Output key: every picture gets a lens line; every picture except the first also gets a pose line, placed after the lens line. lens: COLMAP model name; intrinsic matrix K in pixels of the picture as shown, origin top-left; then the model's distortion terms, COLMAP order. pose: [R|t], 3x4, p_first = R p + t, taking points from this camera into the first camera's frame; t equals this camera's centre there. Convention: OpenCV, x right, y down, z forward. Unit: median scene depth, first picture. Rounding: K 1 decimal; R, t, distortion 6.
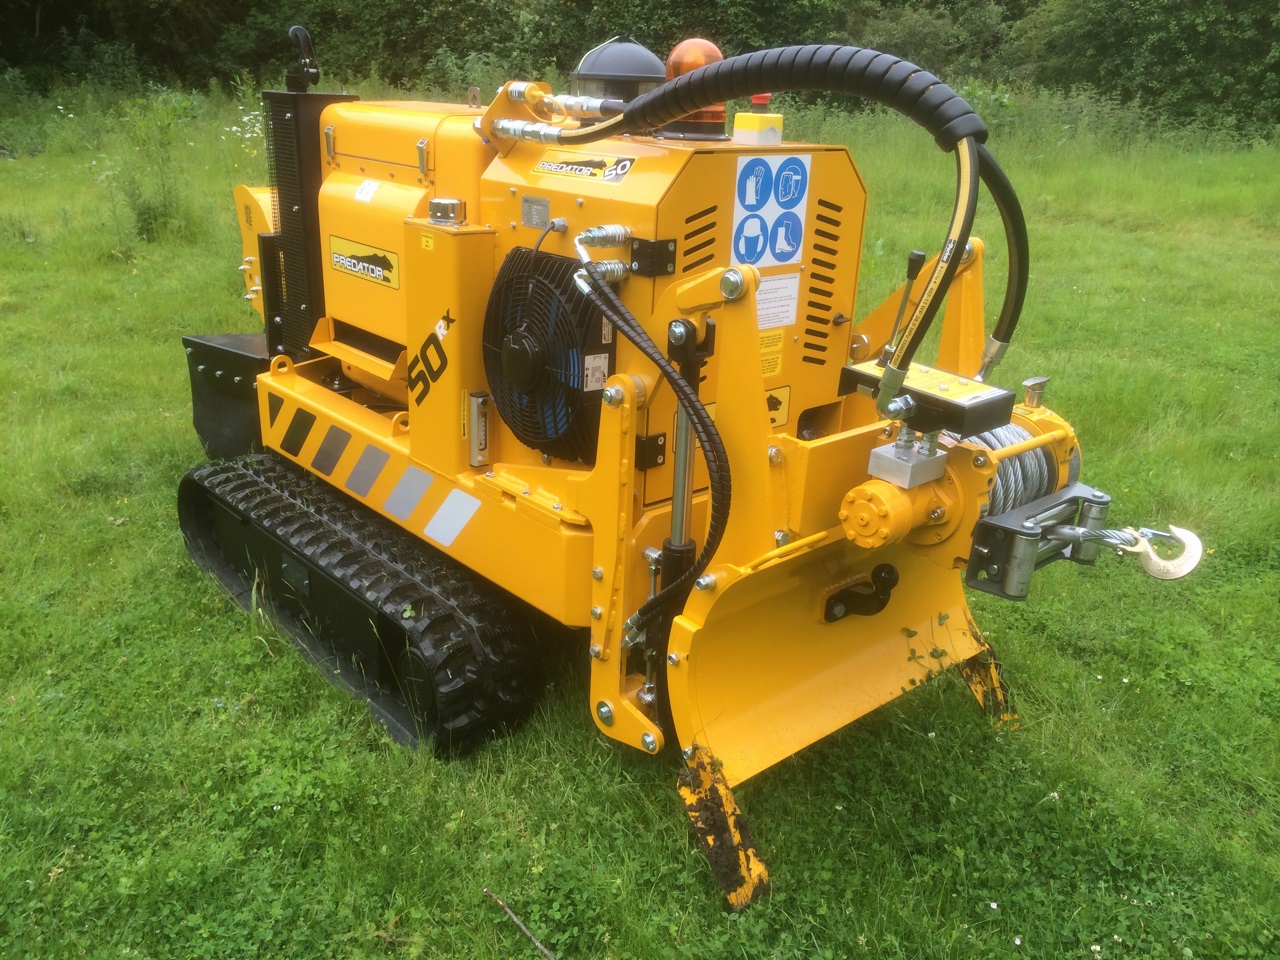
lens RADIAL K [[1106.6, 0, 643.8], [0, 1106.6, 479.4], [0, 0, 1]] dist [0.034434, -0.038308]
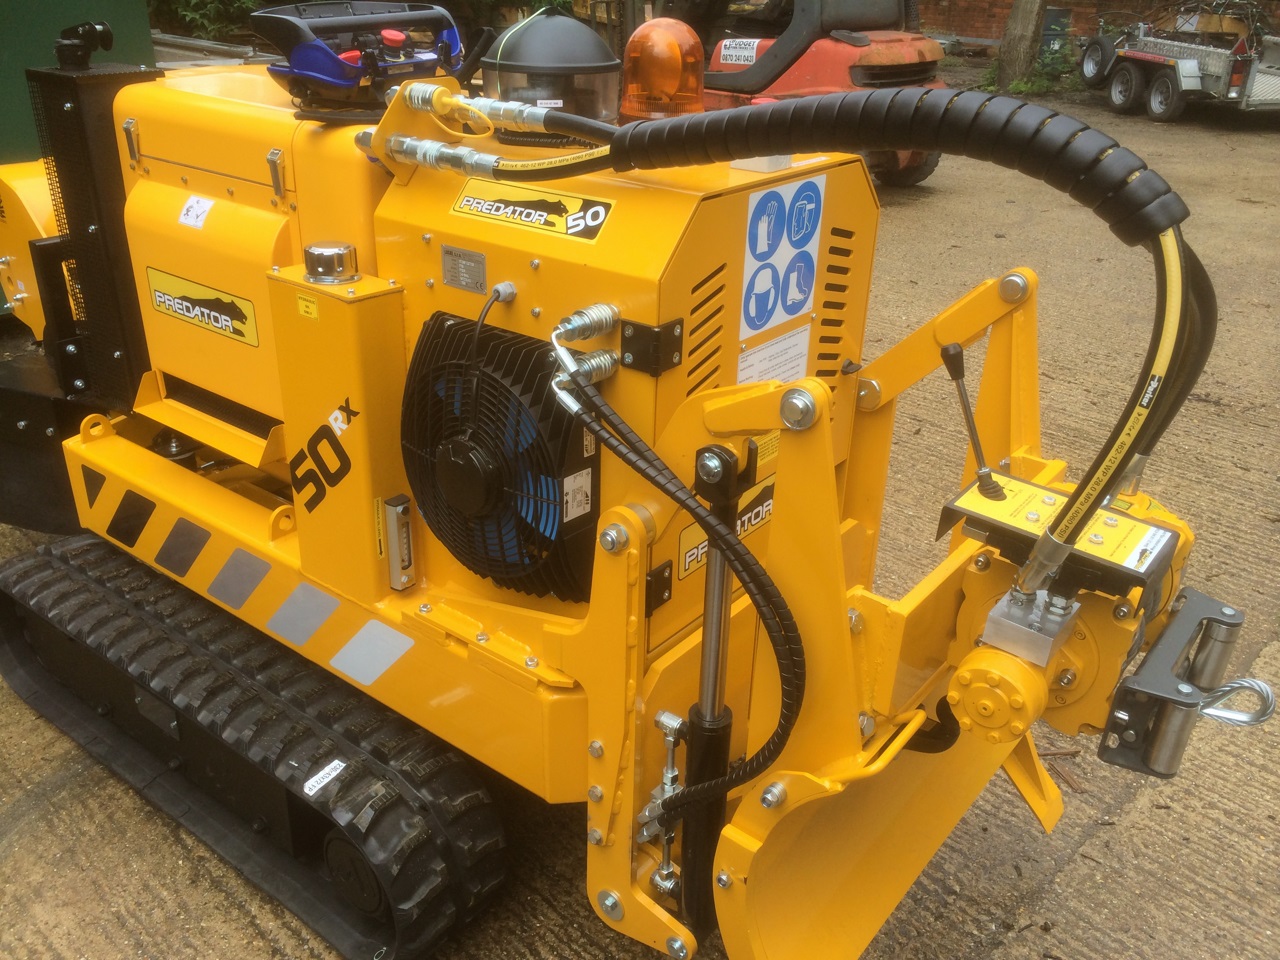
lens RADIAL K [[1106.6, 0, 638.6], [0, 1106.6, 480.4], [0, 0, 1]] dist [0.034434, -0.038308]
pose [[0.983523, -0.092074, 0.155577, -0.112542], [0.074371, 0.990458, 0.116023, -0.181763], [-0.164776, -0.102541, 0.980986, 0.253793]]
